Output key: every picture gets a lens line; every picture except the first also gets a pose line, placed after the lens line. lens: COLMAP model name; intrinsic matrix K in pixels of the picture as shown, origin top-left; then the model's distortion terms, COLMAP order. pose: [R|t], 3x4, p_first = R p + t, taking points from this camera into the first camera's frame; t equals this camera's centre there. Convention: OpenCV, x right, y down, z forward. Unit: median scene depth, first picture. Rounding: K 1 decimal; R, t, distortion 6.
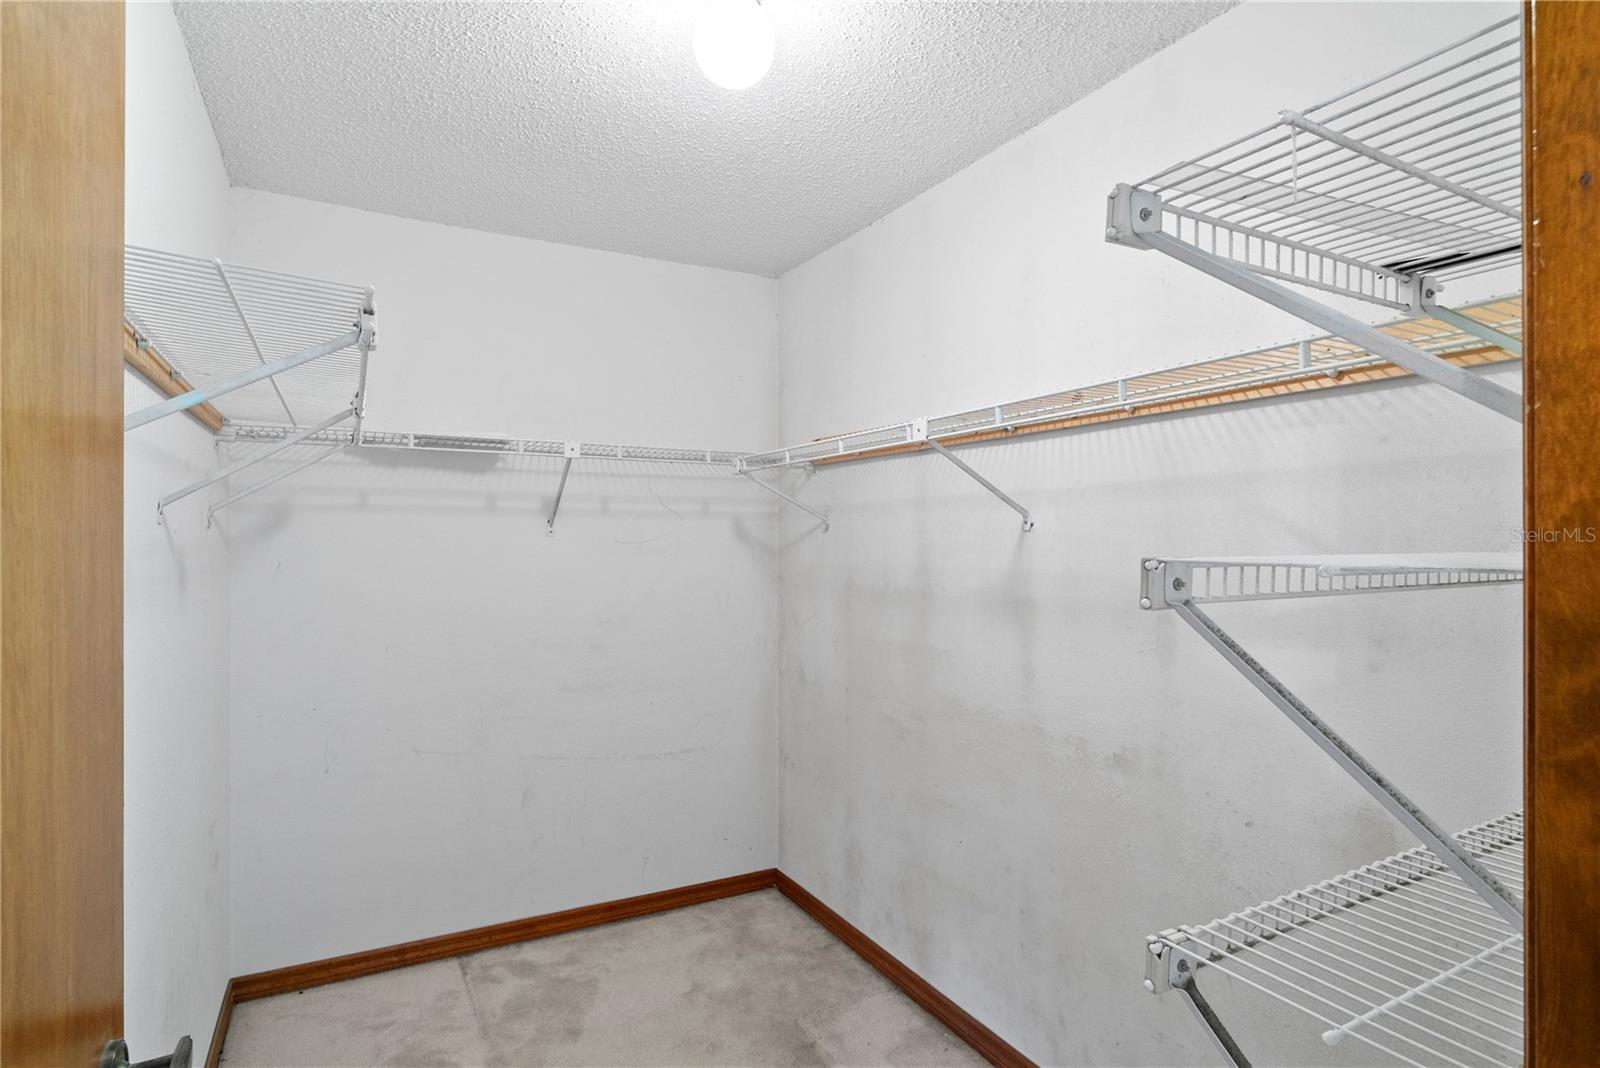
lens RADIAL K [[824.5, 0, 801.9], [0, 824.5, 535.6], [0, 0, 1]] dist [-0.005317, 0.000168]
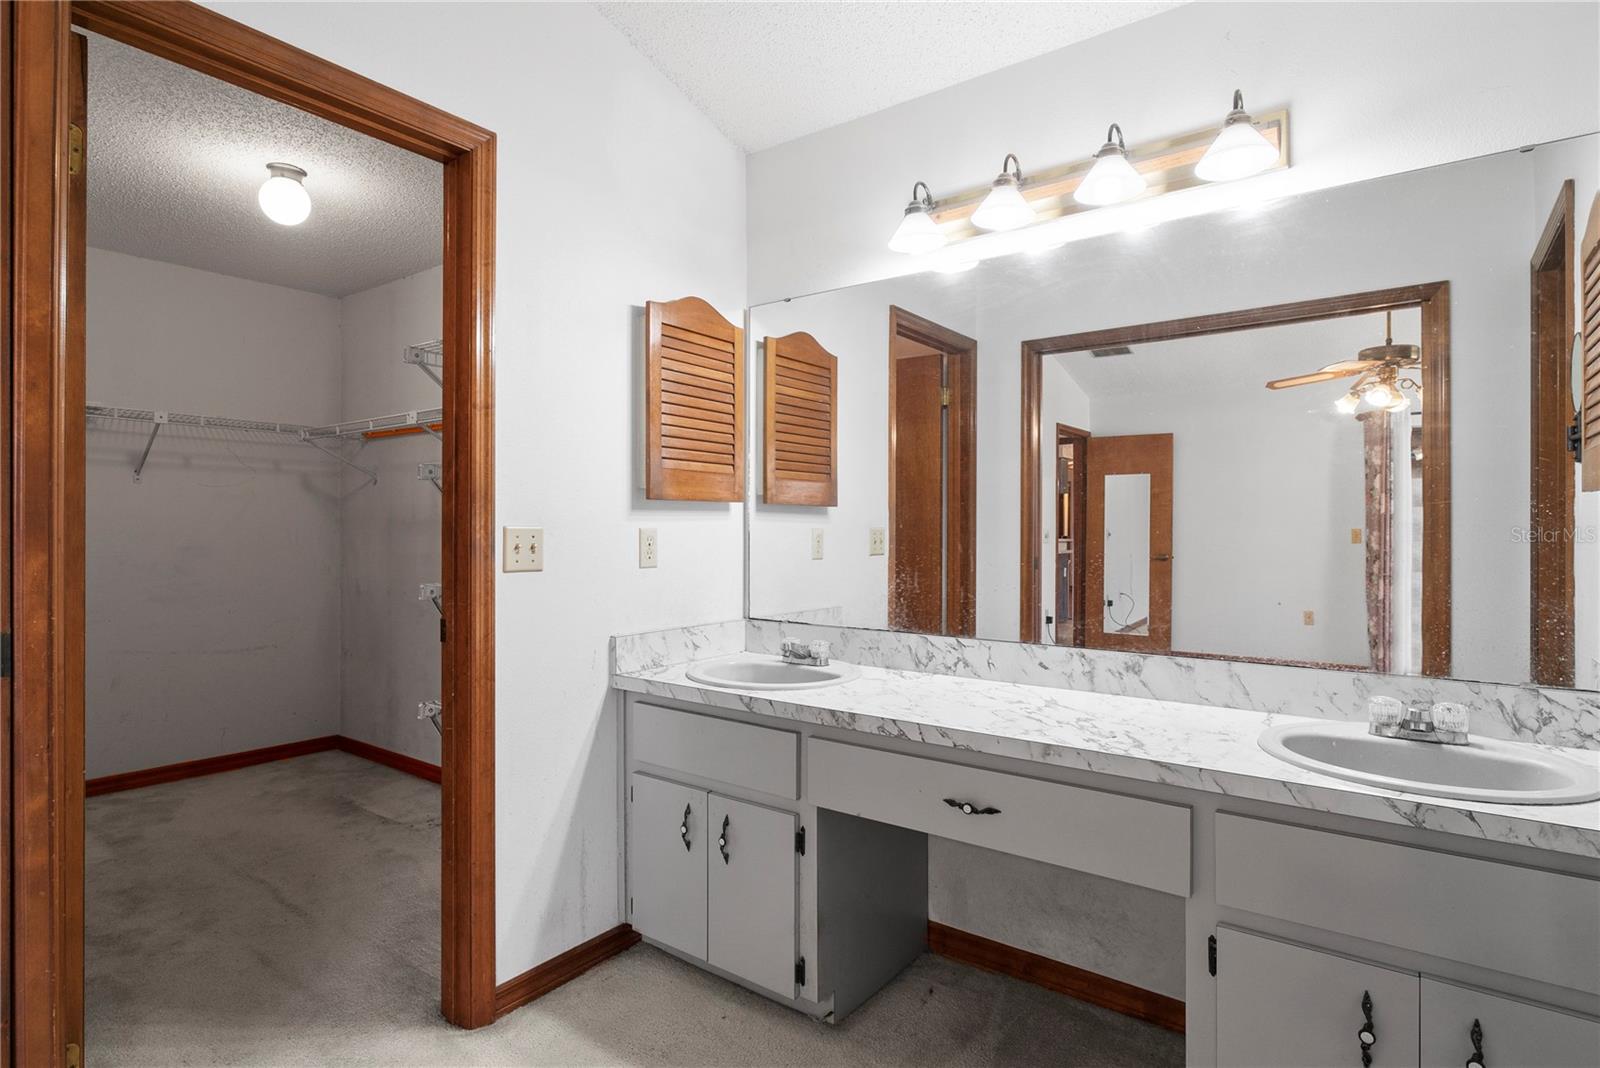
lens RADIAL K [[824.5, 0, 795.6], [0, 824.5, 529.6], [0, 0, 1]] dist [-0.005317, 0.000168]
pose [[0.910540, 0.001288, 0.413419, 0.108008], [-0.003906, 0.999977, 0.005487, 0.064994], [-0.413403, -0.006611, 0.910524, -0.626902]]
